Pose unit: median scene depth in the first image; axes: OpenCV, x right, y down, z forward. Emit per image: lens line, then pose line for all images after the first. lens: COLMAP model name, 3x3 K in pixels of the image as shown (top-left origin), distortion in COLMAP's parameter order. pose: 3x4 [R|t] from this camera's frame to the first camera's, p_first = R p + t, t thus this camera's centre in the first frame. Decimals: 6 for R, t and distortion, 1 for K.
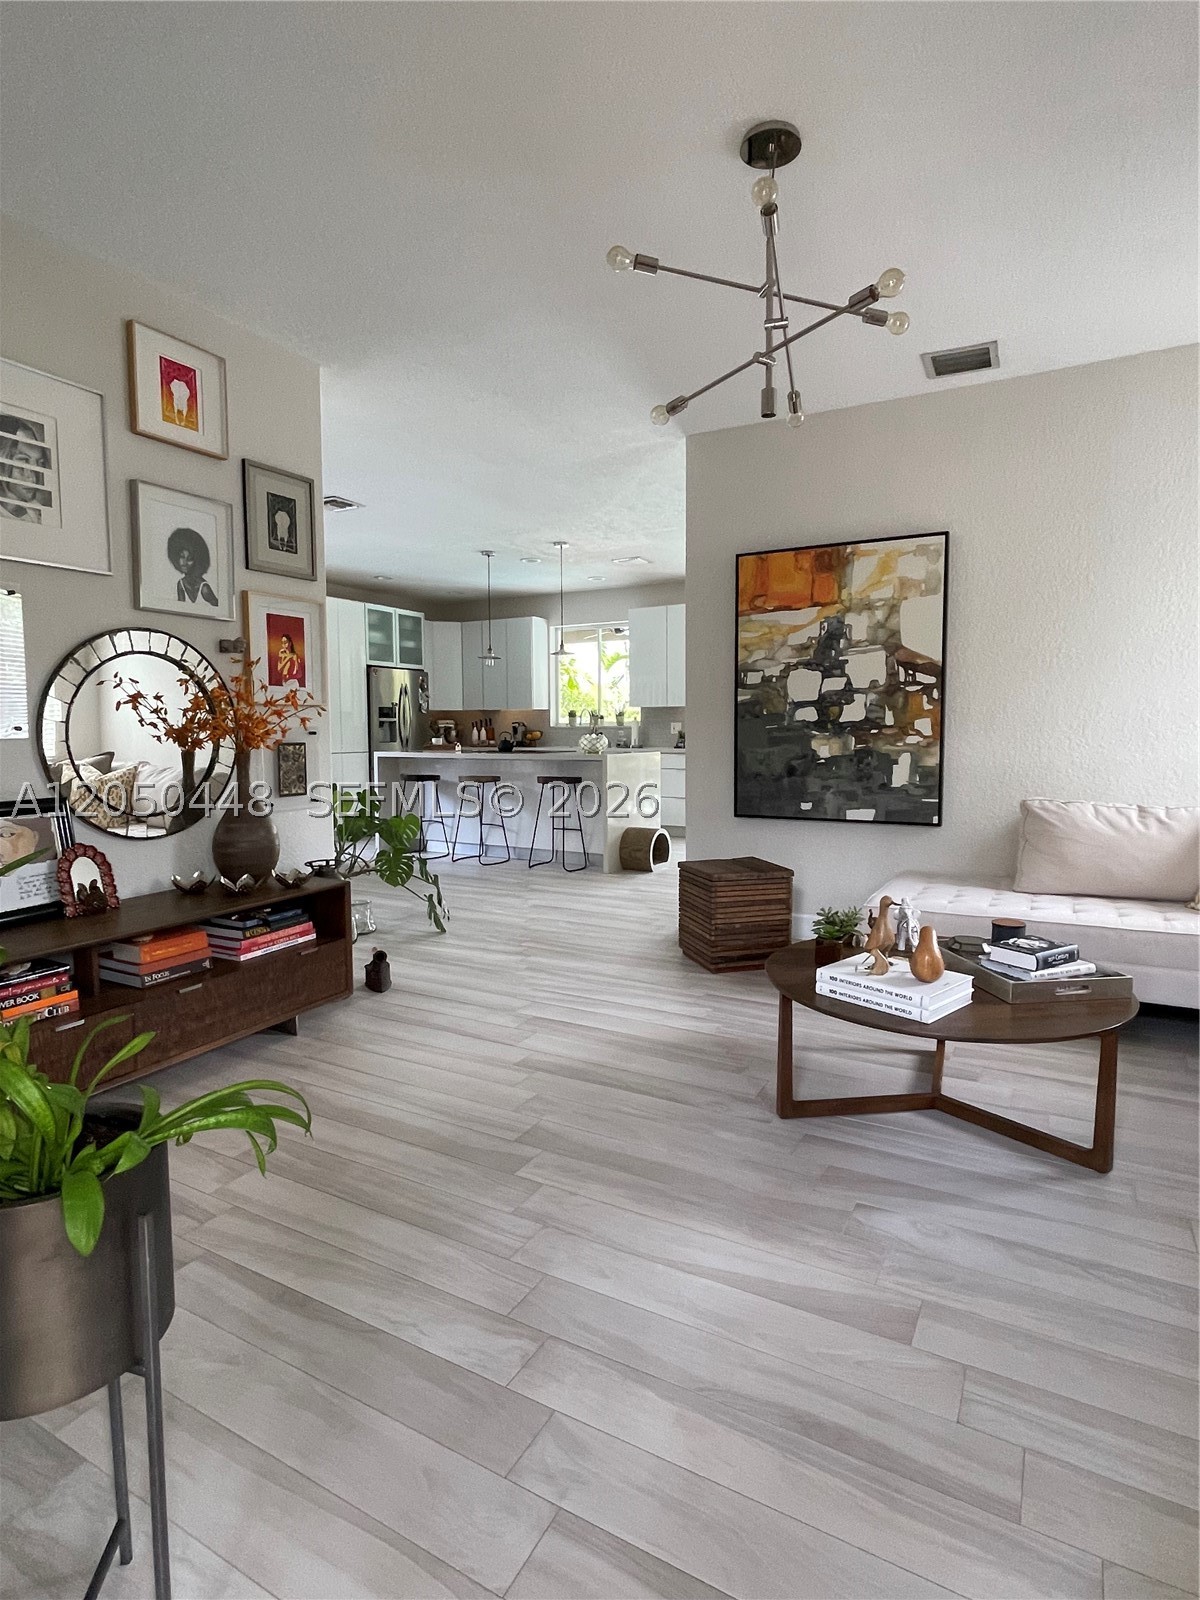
lens RADIAL K [[855.2, 0, 603.8], [0, 855.2, 795.5], [0, 0, 1]] dist [-0.006083, -0.008678]
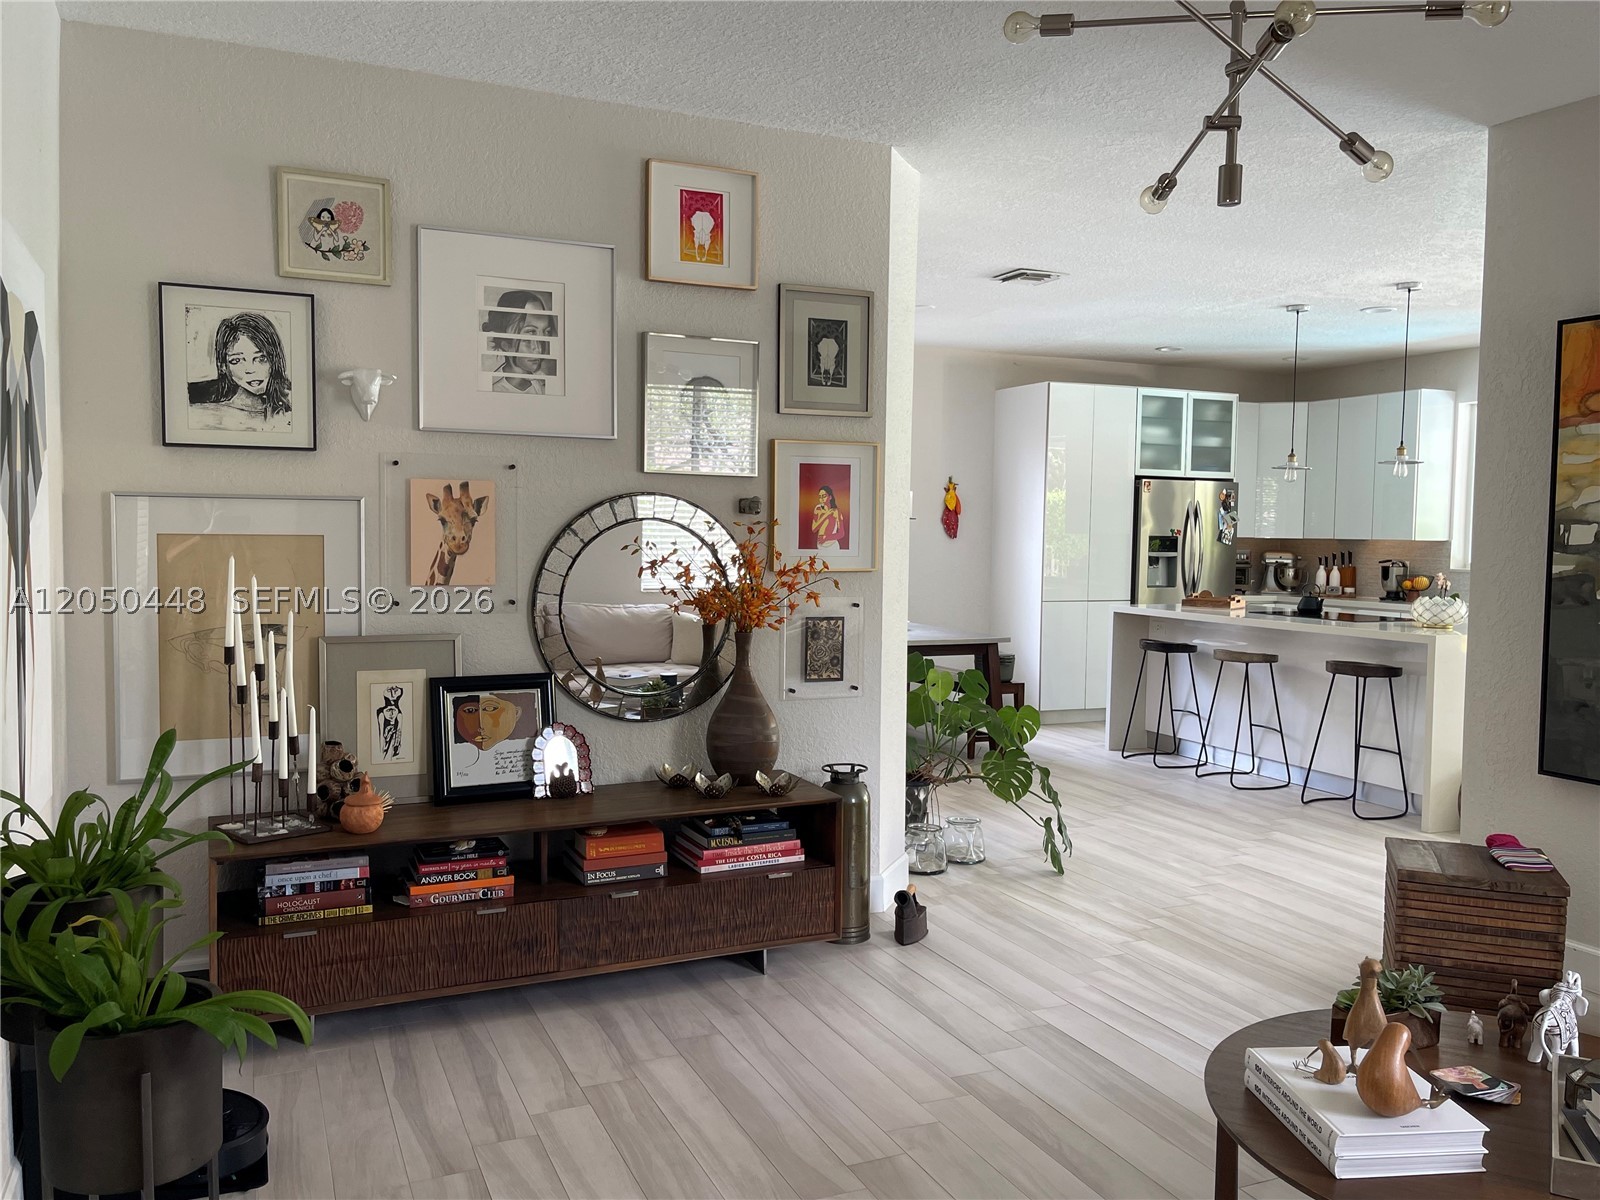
lens RADIAL K [[1289.2, 0, 810.0], [0, 1289.2, 608.6], [0, 0, 1]] dist [0.059805, -0.022555]
pose [[0.799472, 0.053435, -0.598322, 0.360250], [-0.065508, 0.997851, 0.001584, -0.070157], [0.597121, 0.037929, 0.801254, -0.003106]]
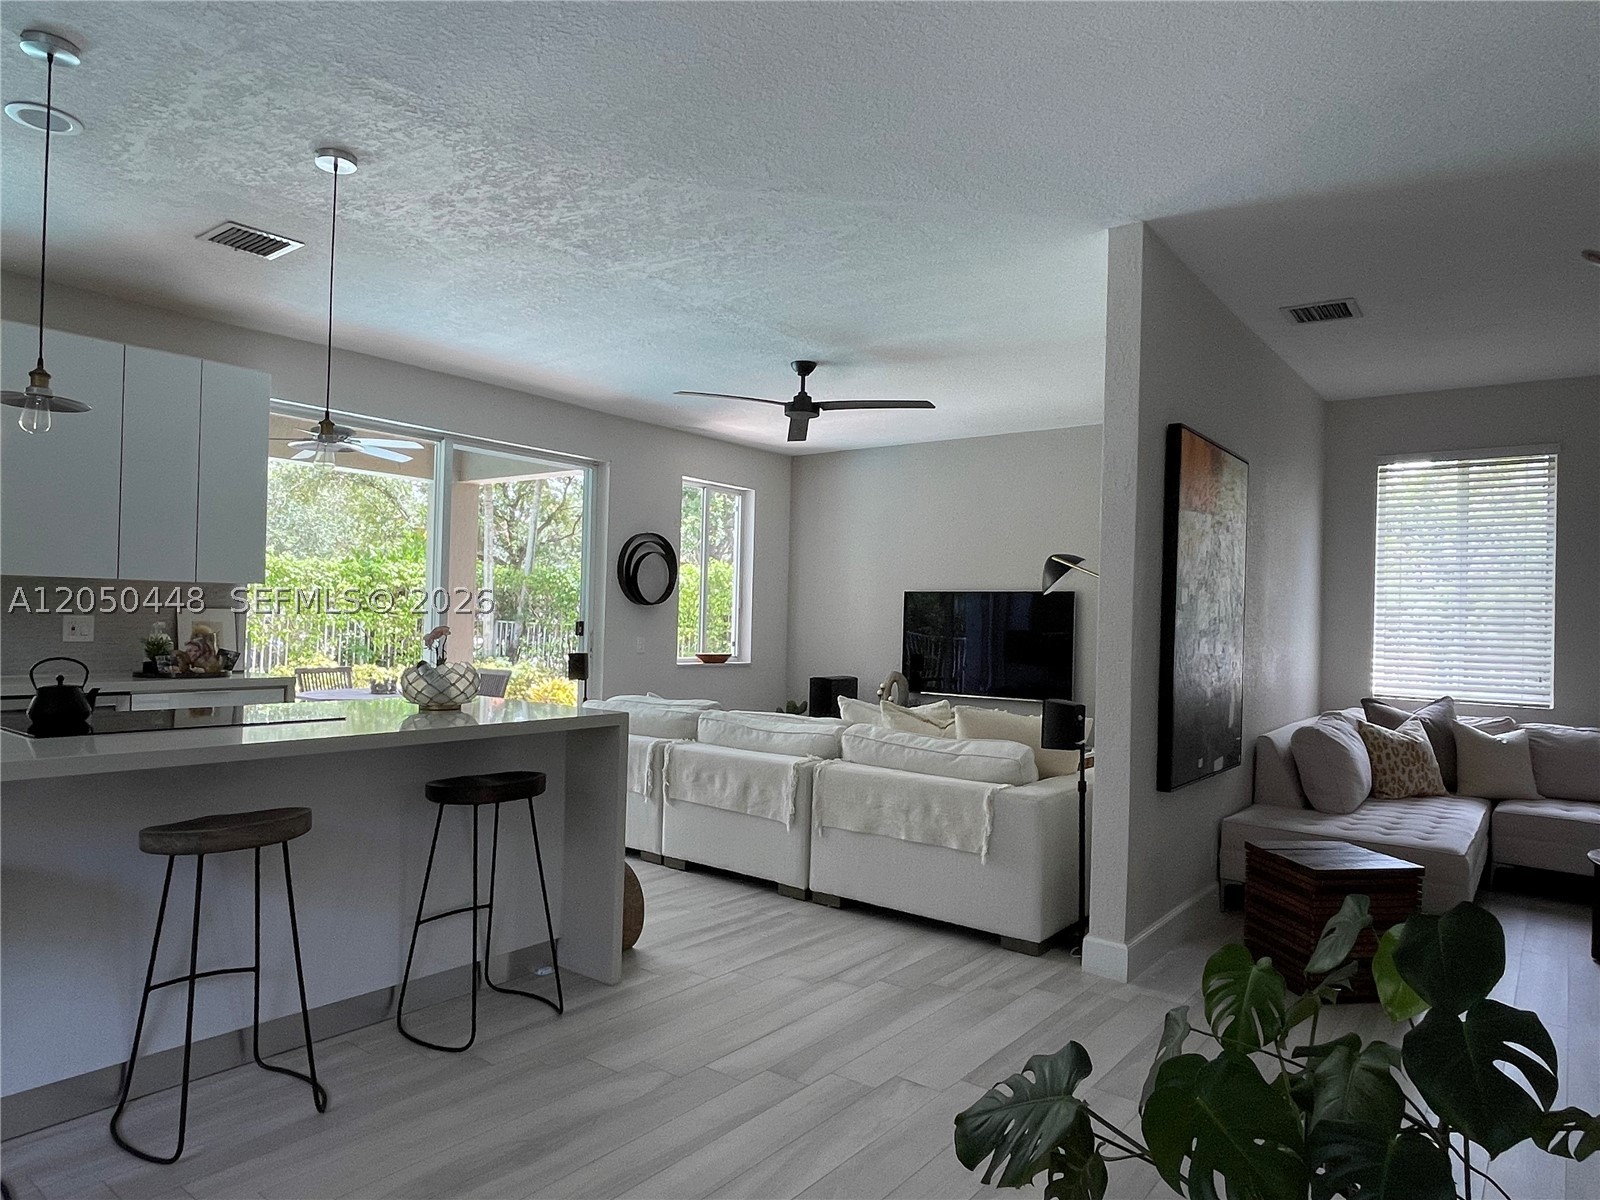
lens RADIAL K [[1003.9, 0, 798.5], [0, 1003.9, 601.4], [0, 0, 1]] dist [-0.005126, -0.001359]
pose [[0.152545, 0.026360, 0.987945, -0.902491], [0.050904, 0.998108, -0.034491, -0.148640], [-0.986985, 0.055551, 0.150915, 1.490989]]
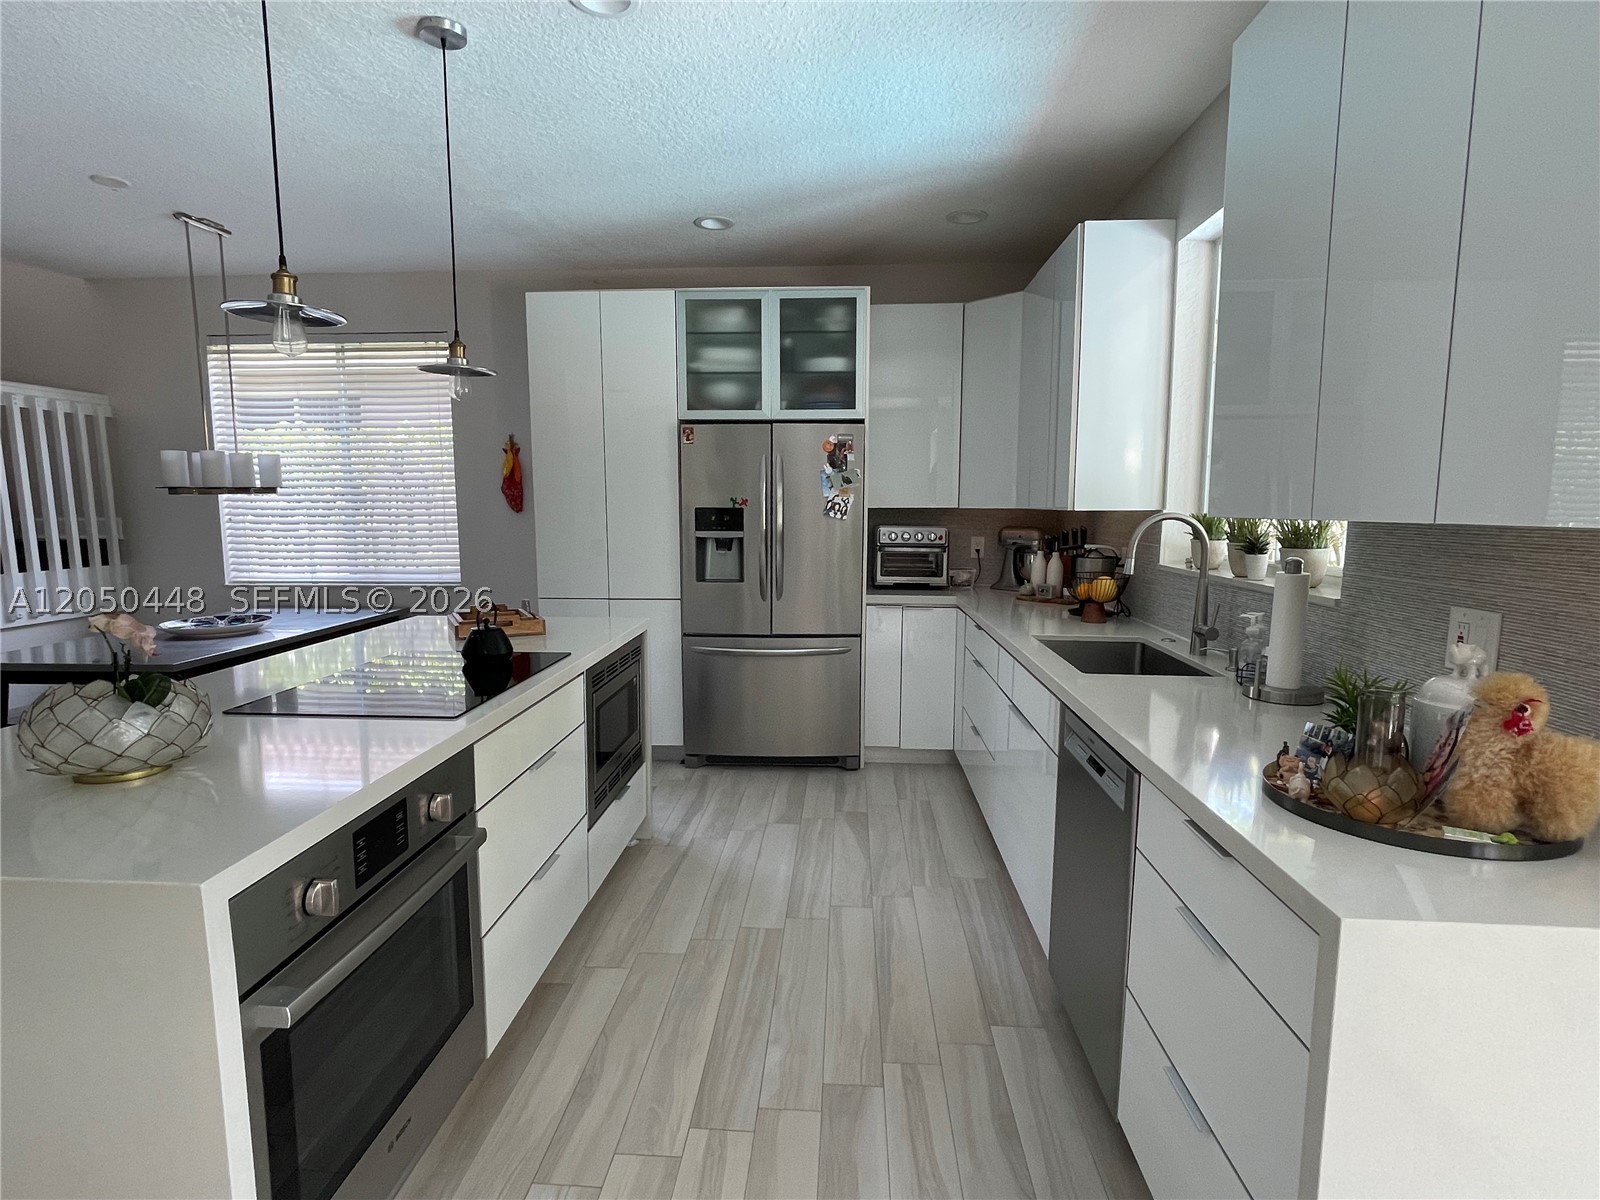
lens RADIAL K [[855.2, 0, 771.6], [0, 855.2, 638.8], [0, 0, 1]] dist [-0.006083, -0.008678]
pose [[0.408954, 0.148244, -0.900434, 0.485723], [-0.073107, 0.988868, 0.129600, -0.236292], [0.909622, 0.012828, 0.415239, 2.060522]]
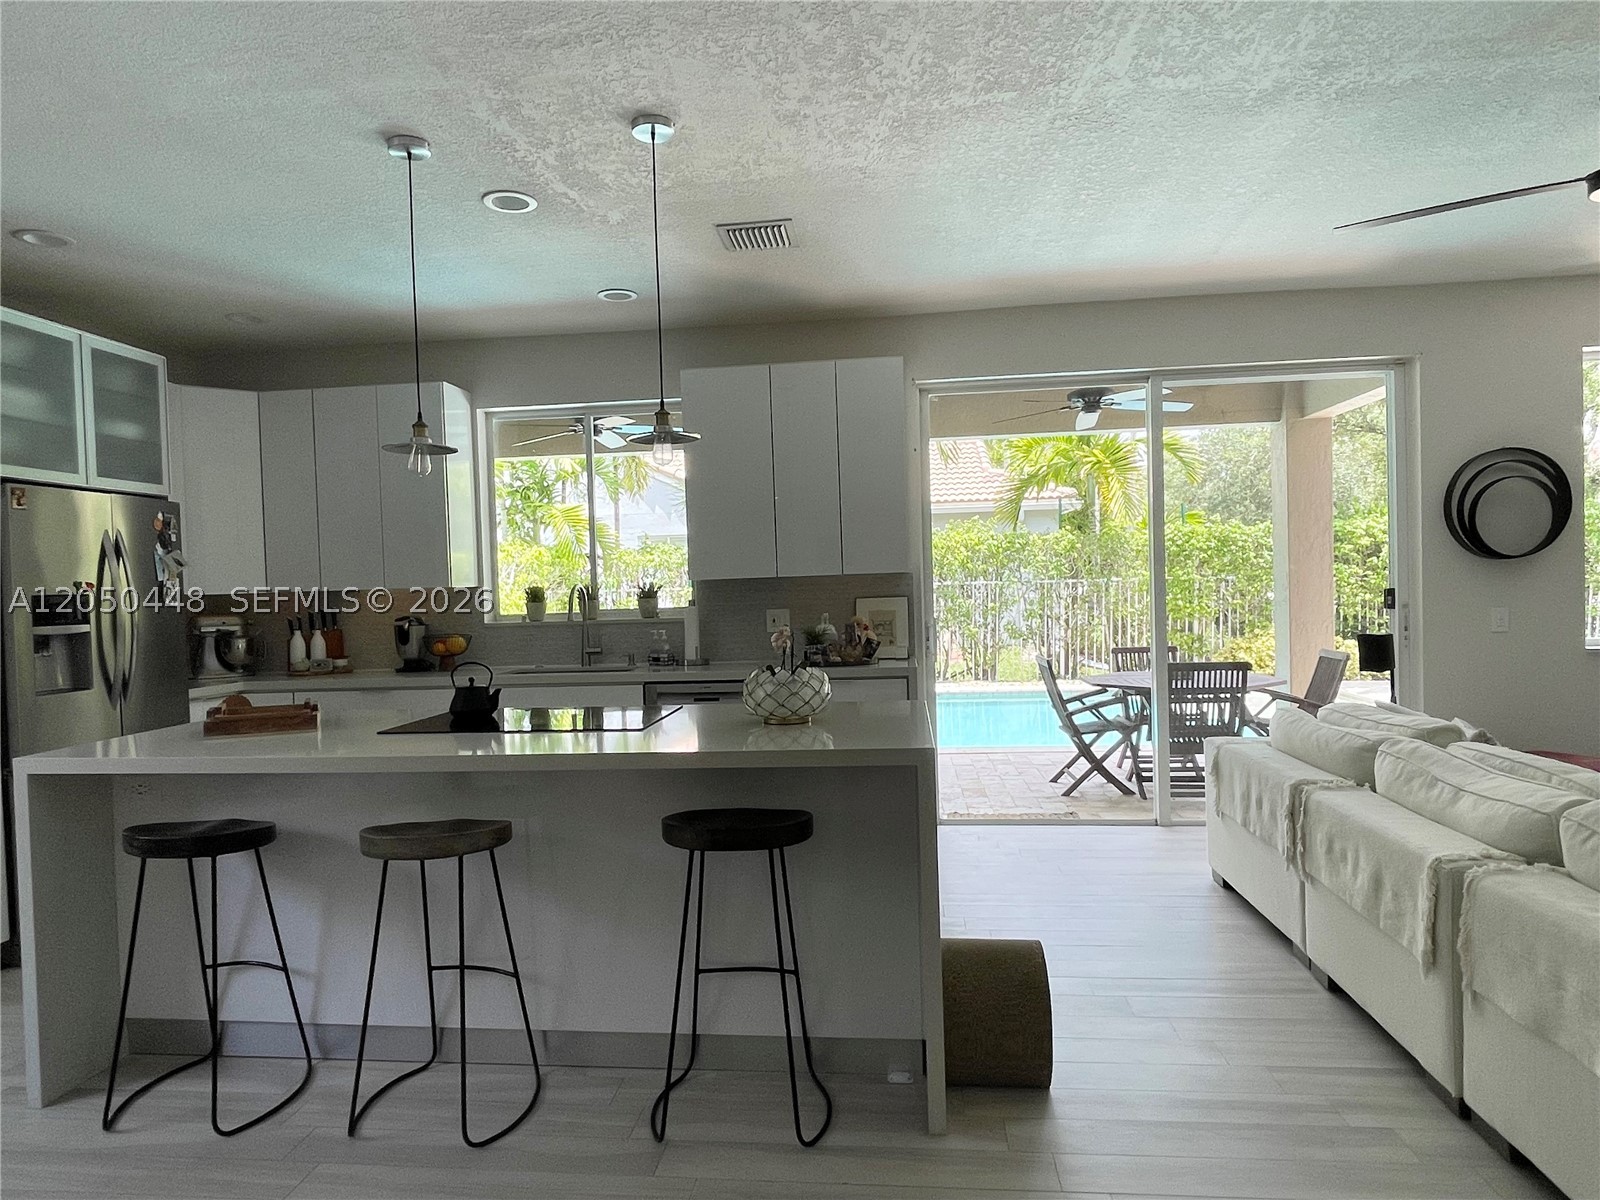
lens RADIAL K [[1003.9, 0, 790.2], [0, 1003.9, 607.7], [0, 0, 1]] dist [-0.005126, -0.001359]
pose [[0.925081, -0.032099, 0.378410, -0.319695], [0.055482, 0.997154, -0.051048, -0.147810], [-0.375695, 0.068218, 0.924229, 1.229114]]
